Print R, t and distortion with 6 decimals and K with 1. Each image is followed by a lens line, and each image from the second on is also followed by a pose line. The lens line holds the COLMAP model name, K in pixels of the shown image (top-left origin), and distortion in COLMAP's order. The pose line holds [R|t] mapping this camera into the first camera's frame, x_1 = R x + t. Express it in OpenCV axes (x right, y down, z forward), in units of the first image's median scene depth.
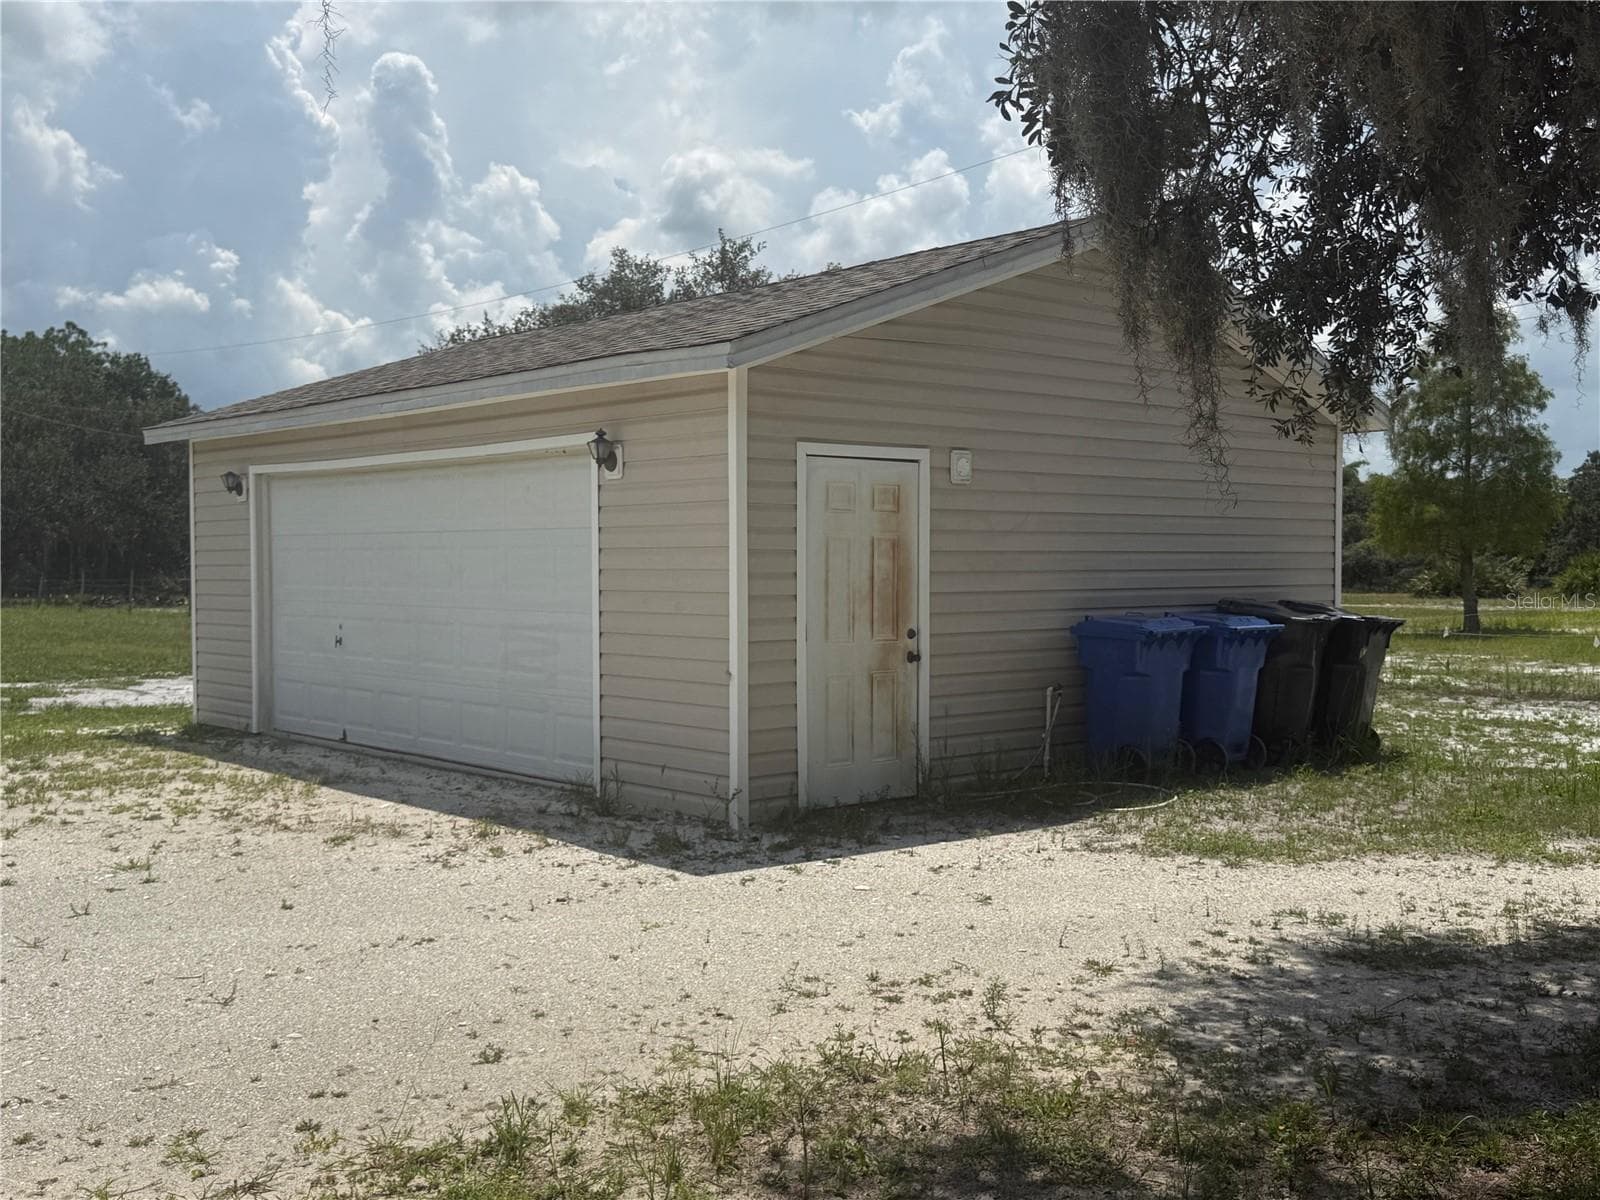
lens RADIAL K [[1840.7, 0, 800.0], [0, 1840.7, 600.0], [0, 0, 1]] dist [0.132366, 0.002320]
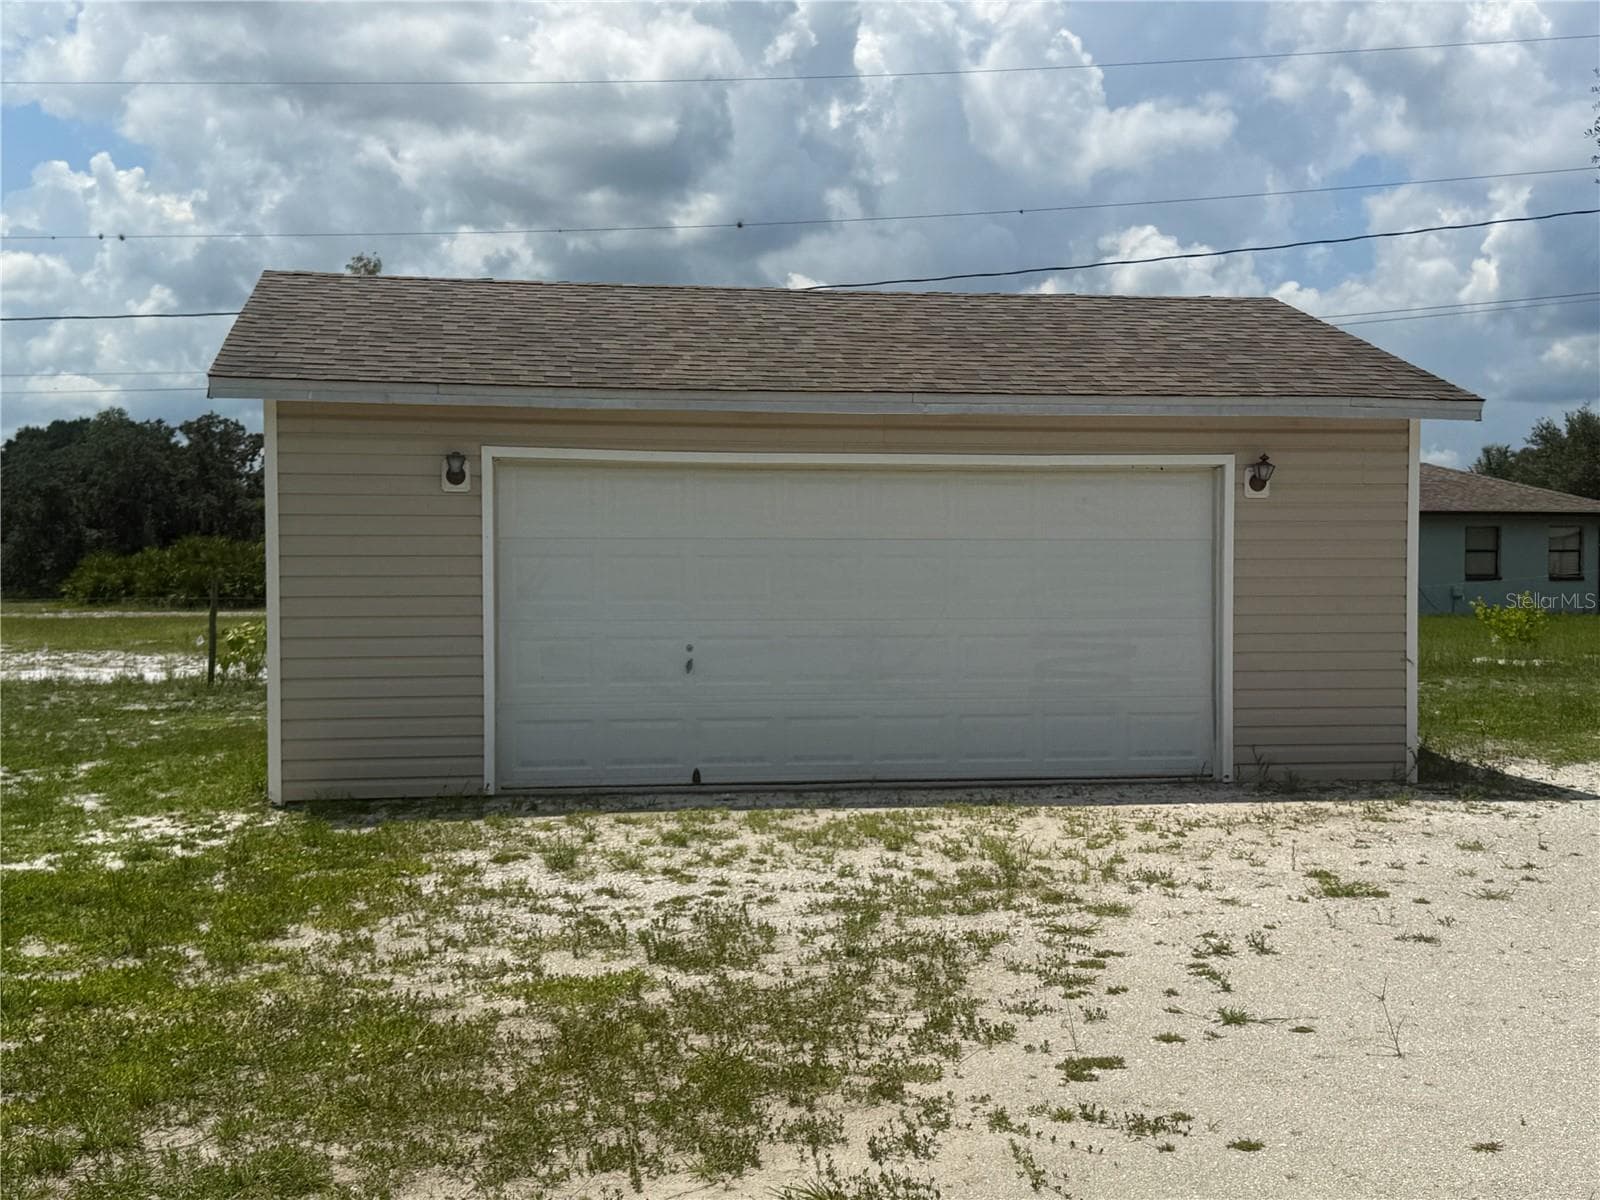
lens RADIAL K [[1840.7, 0, 800.0], [0, 1840.7, 600.0], [0, 0, 1]] dist [0.132366, 0.002320]
pose [[0.452764, -0.005657, 0.891612, -1.145060], [0.021947, 0.999748, -0.004802, -0.003018], [-0.891360, 0.021742, 0.452774, 0.673378]]
